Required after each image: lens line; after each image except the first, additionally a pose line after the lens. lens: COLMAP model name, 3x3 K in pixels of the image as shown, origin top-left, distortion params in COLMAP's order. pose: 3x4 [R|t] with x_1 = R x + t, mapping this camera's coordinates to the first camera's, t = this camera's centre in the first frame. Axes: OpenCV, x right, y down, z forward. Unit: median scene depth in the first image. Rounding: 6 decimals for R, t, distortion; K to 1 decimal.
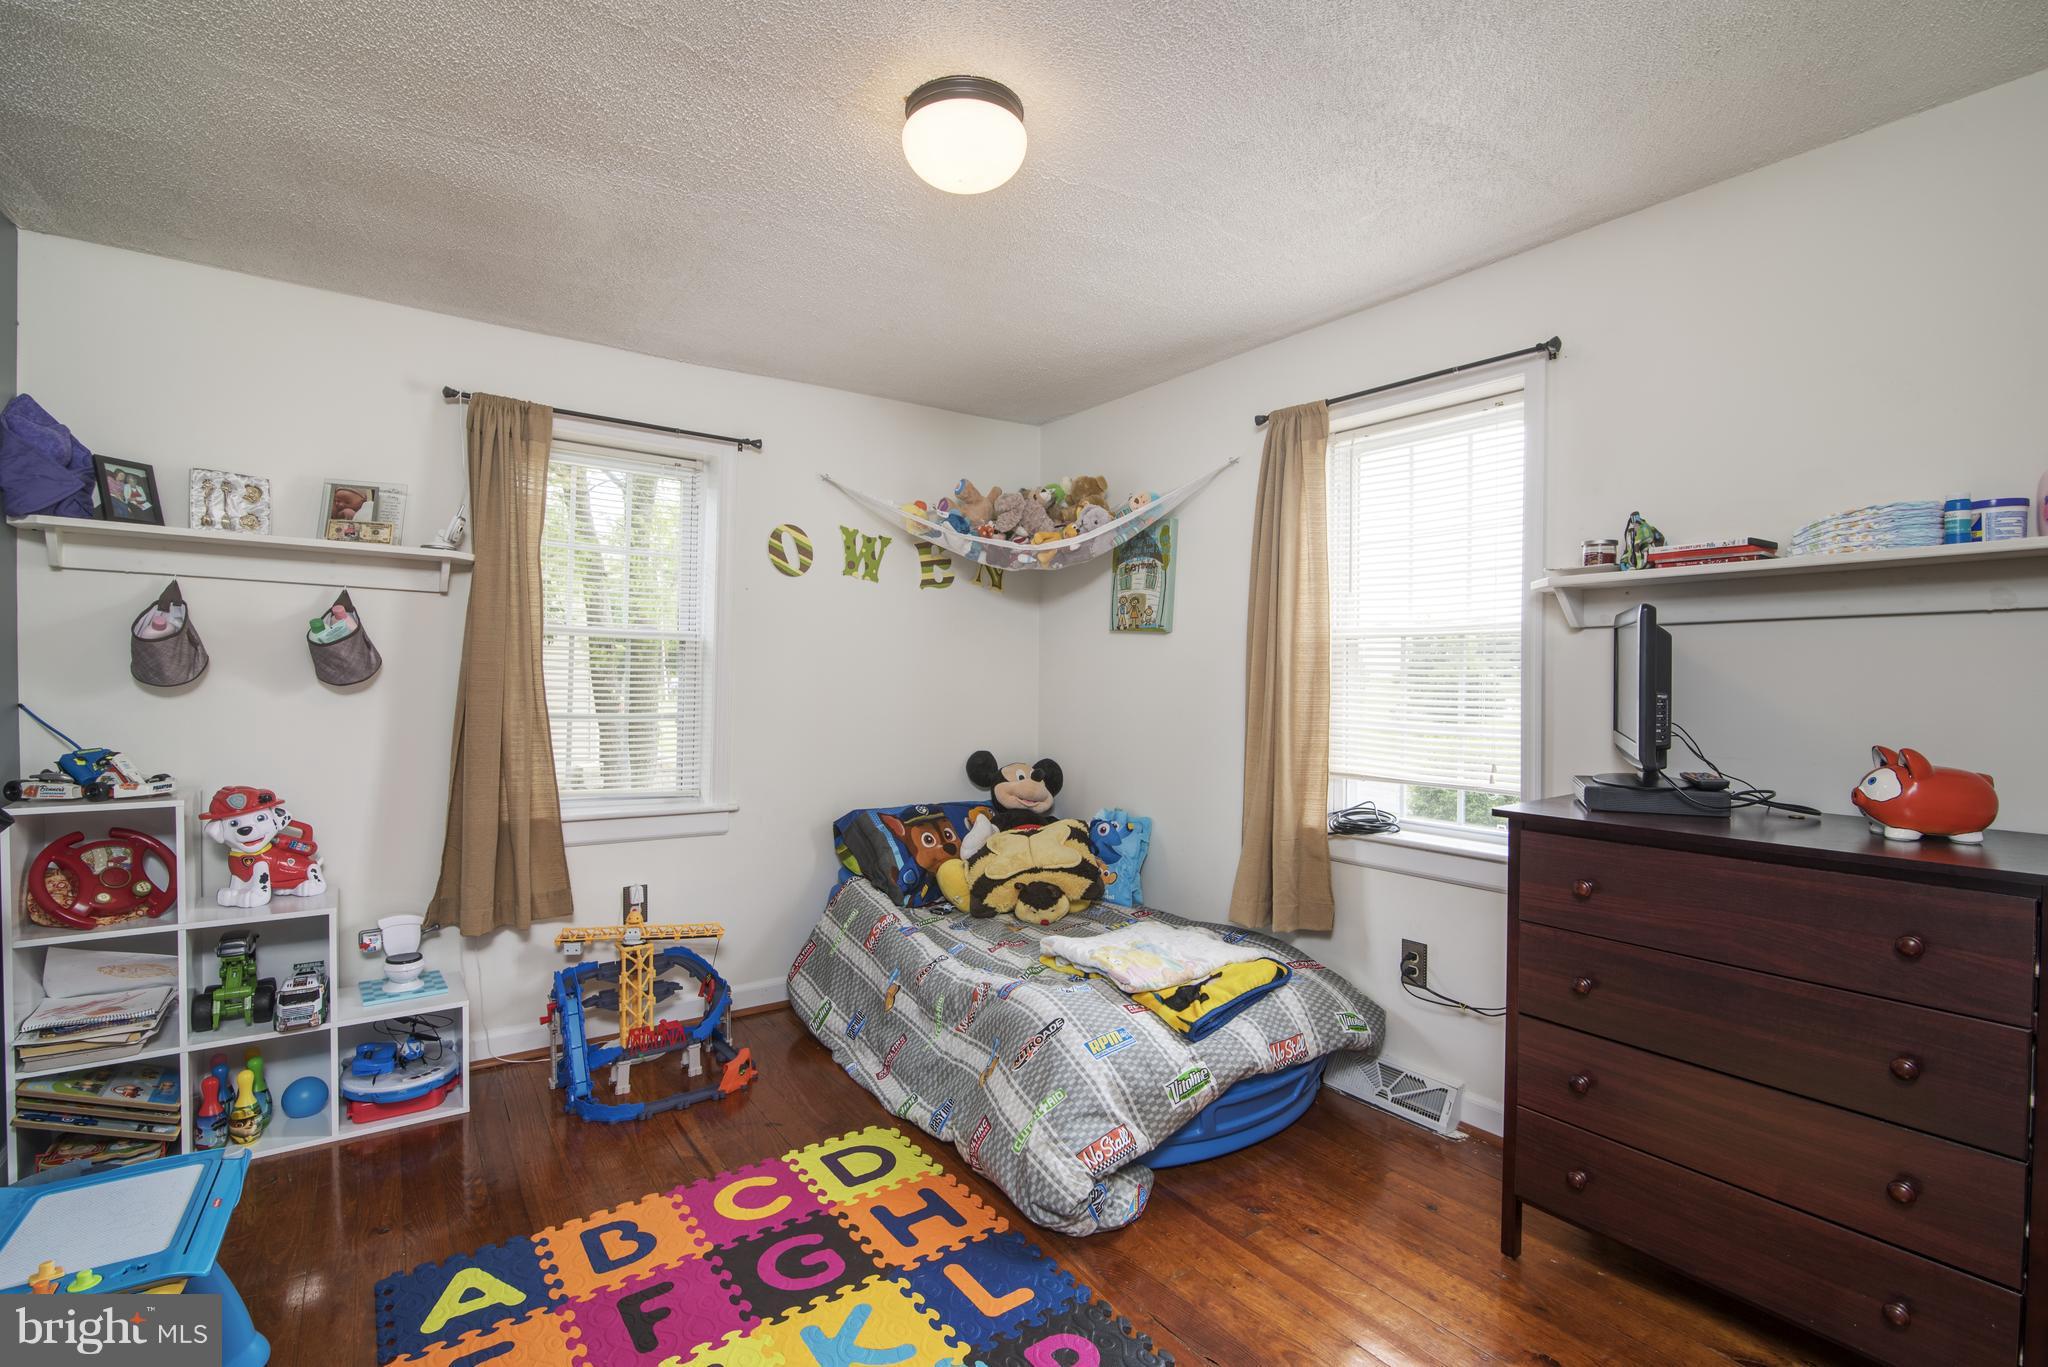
lens RADIAL K [[935.5, 0, 1021.7], [0, 935.5, 687.4], [0, 0, 1]] dist [-0.018428, 0.000400]
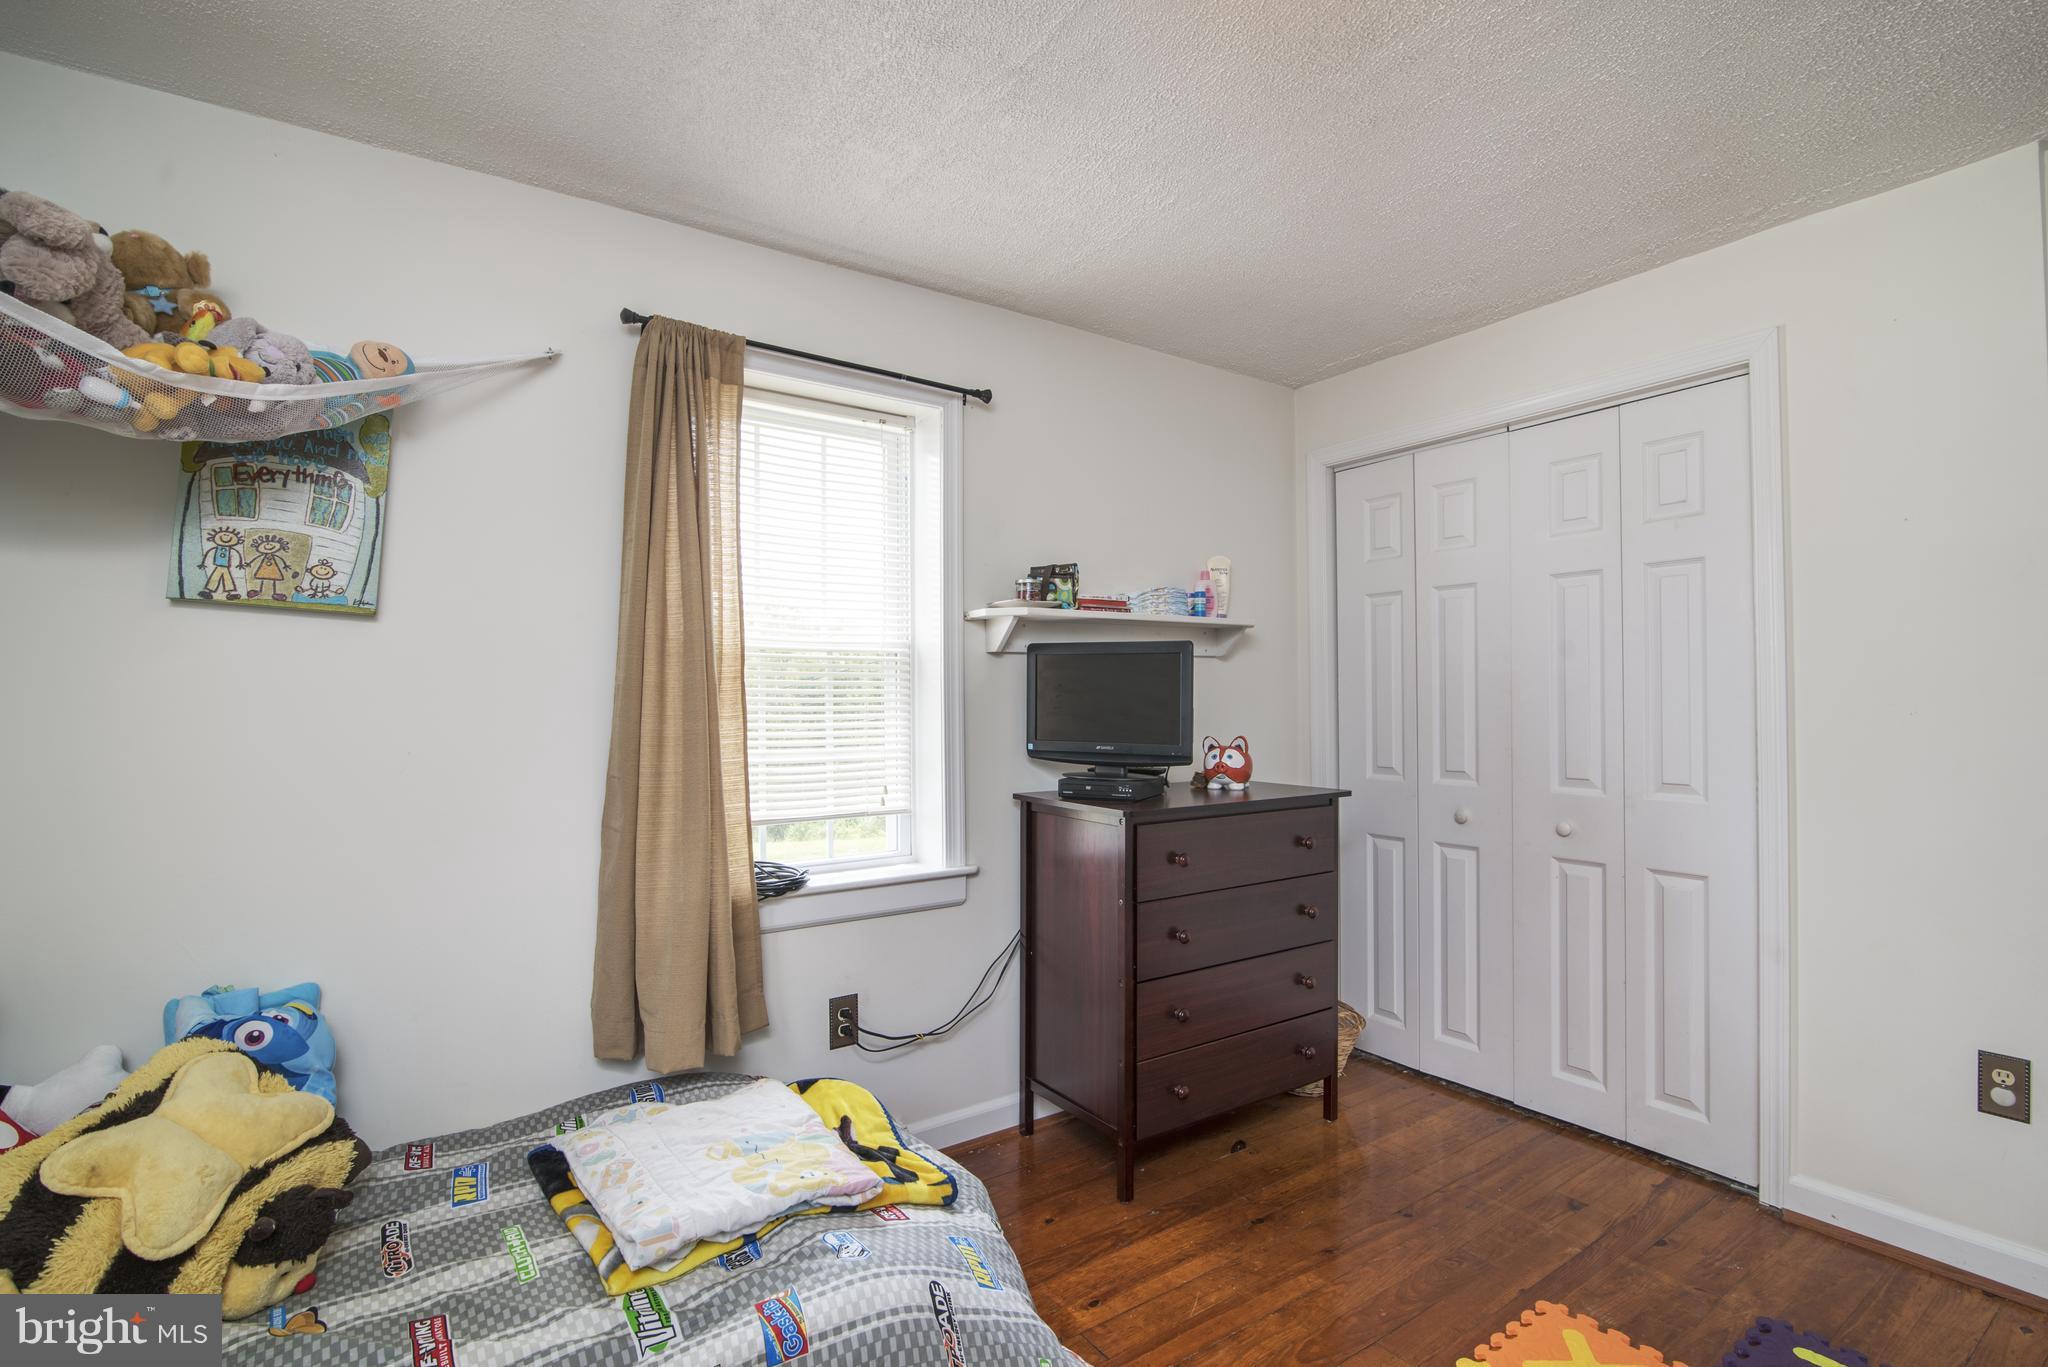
lens RADIAL K [[959.5, 0, 1019.1], [0, 959.5, 686.4], [0, 0, 1]] dist [-0.017076, 0.000313]
pose [[0.017187, 0.008688, 0.999815, -0.462014], [0.017850, 0.999800, -0.008995, -0.009481], [-0.999693, 0.018002, 0.017029, 0.772028]]
